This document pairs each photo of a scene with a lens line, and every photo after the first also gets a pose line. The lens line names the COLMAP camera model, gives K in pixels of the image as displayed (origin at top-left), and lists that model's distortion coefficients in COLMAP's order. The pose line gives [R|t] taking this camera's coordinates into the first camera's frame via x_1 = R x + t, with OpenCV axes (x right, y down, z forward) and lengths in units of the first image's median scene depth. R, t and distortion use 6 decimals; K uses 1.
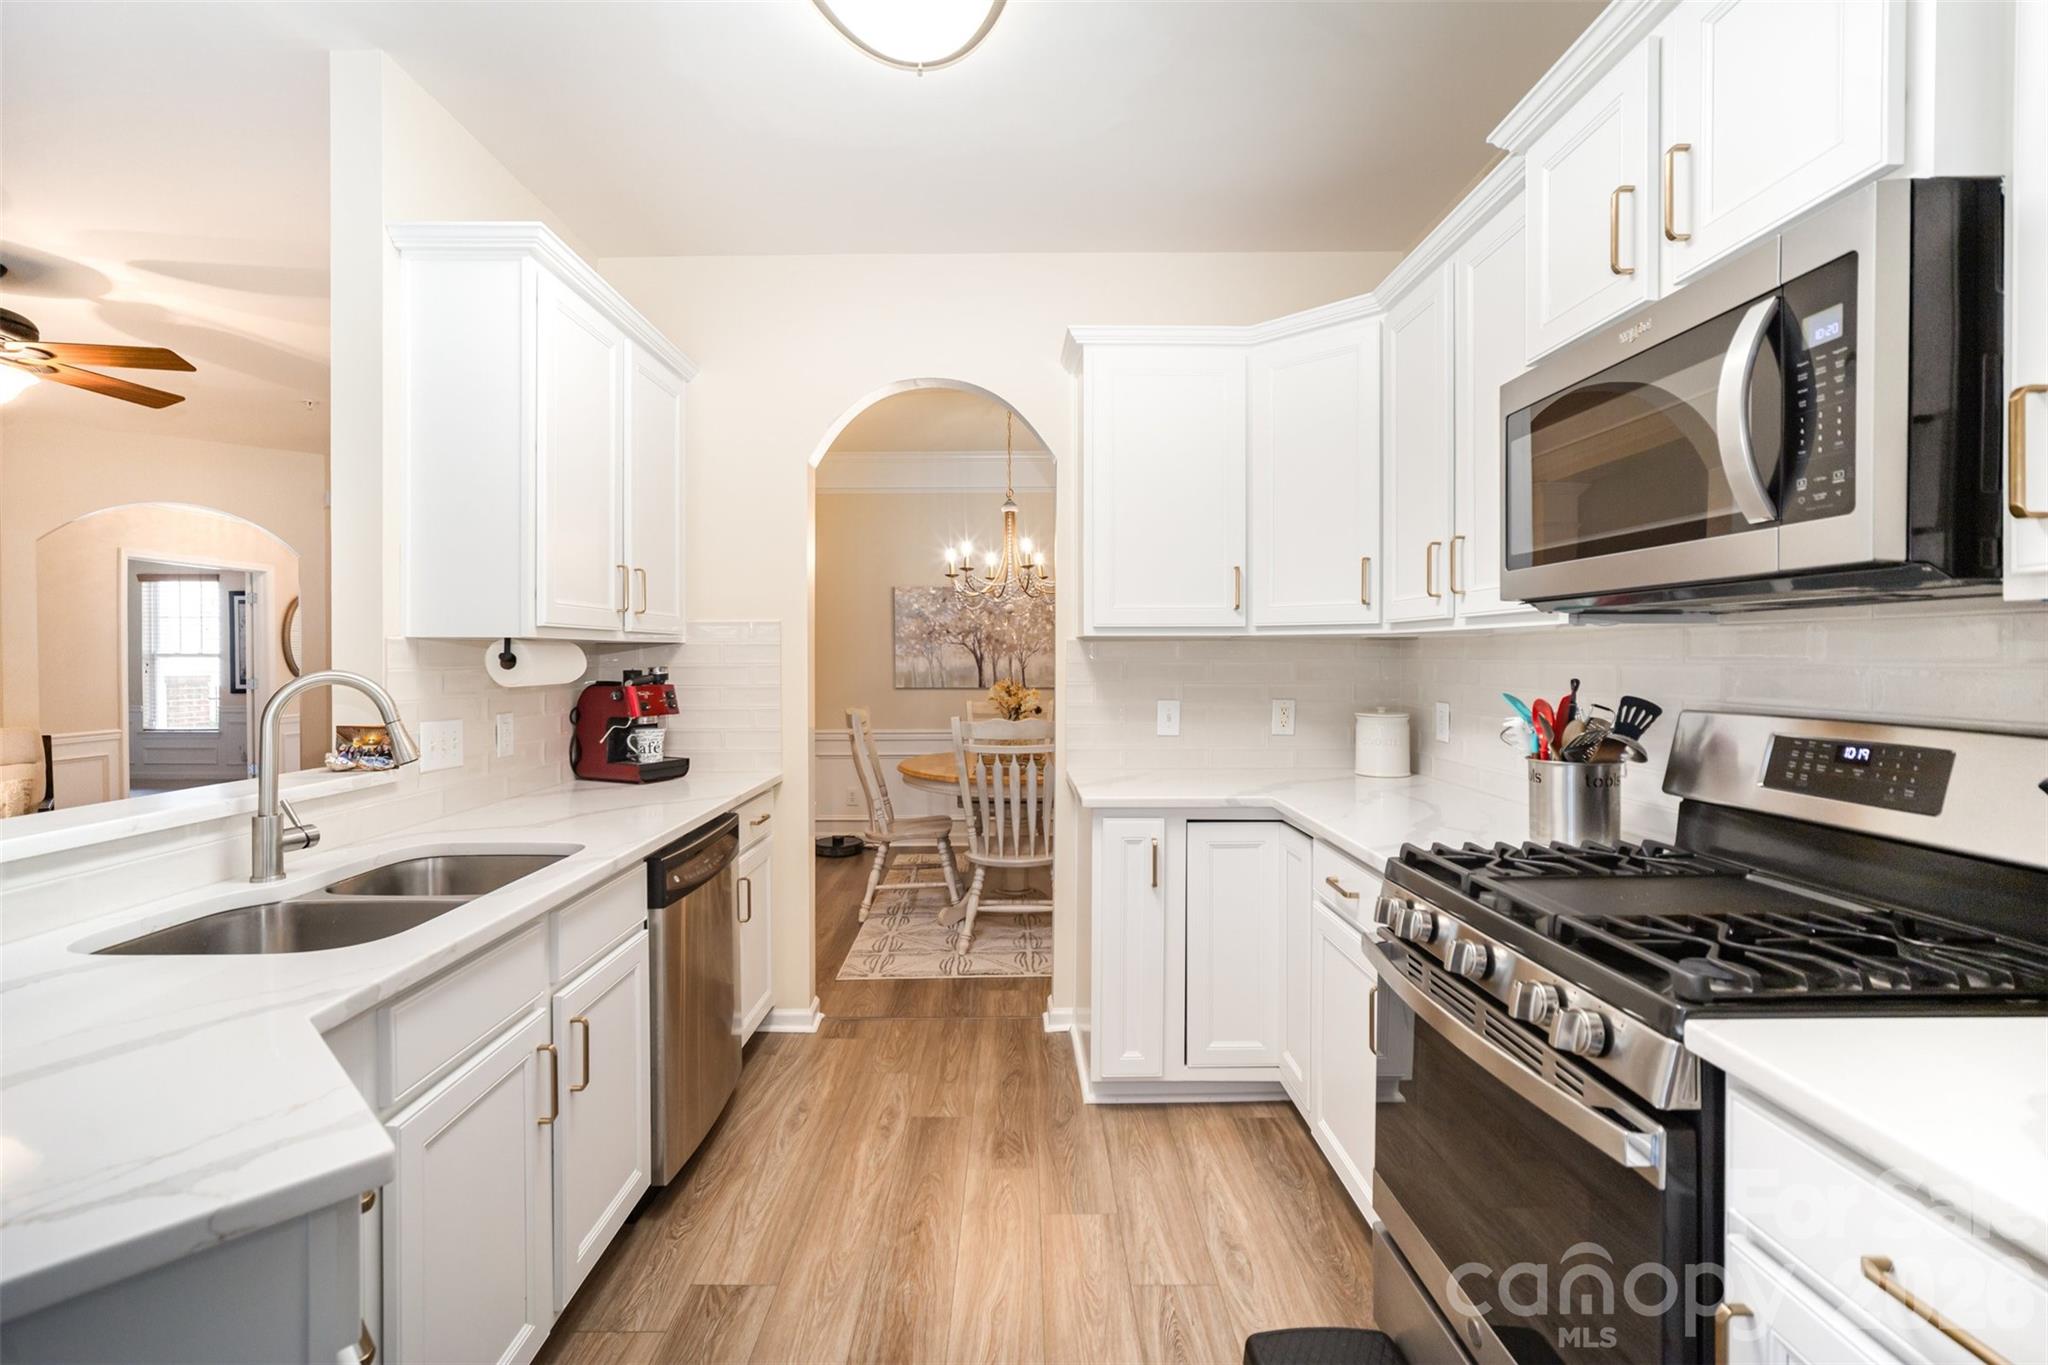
lens RADIAL K [[925.7, 0, 1020.2], [0, 925.7, 640.3], [0, 0, 1]] dist [-0.019205, 0.011680]
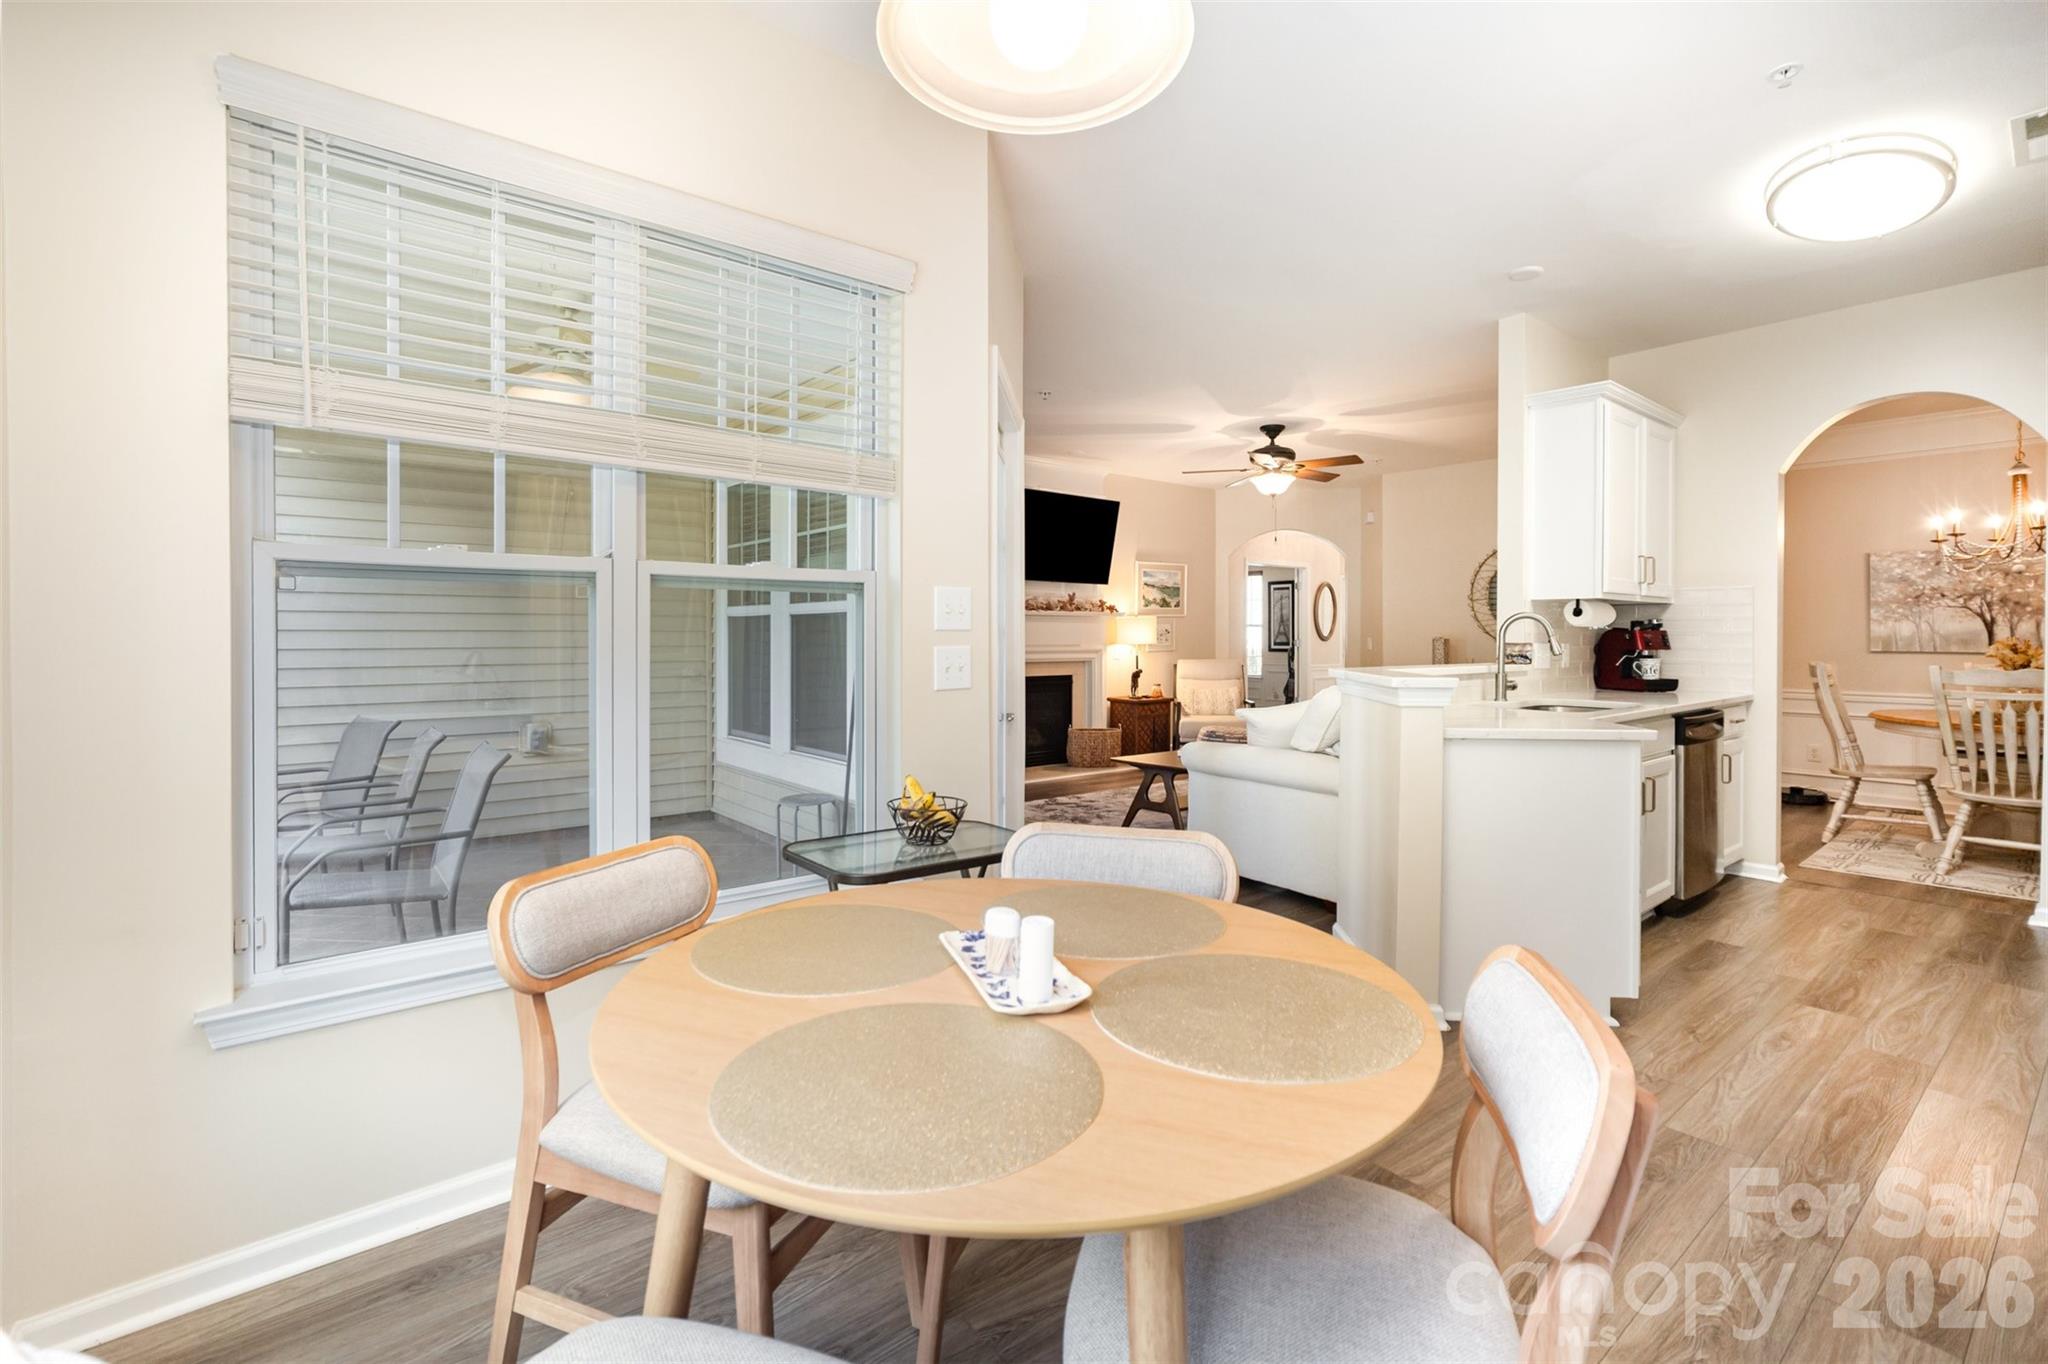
lens RADIAL K [[925.7, 0, 1020.2], [0, 925.7, 639.8], [0, 0, 1]] dist [-0.019205, 0.011680]
pose [[0.629109, 0.010394, -0.777247, 0.103141], [0.006703, 0.999801, 0.018796, 0.021261], [0.777288, -0.017034, 0.628914, -0.604671]]
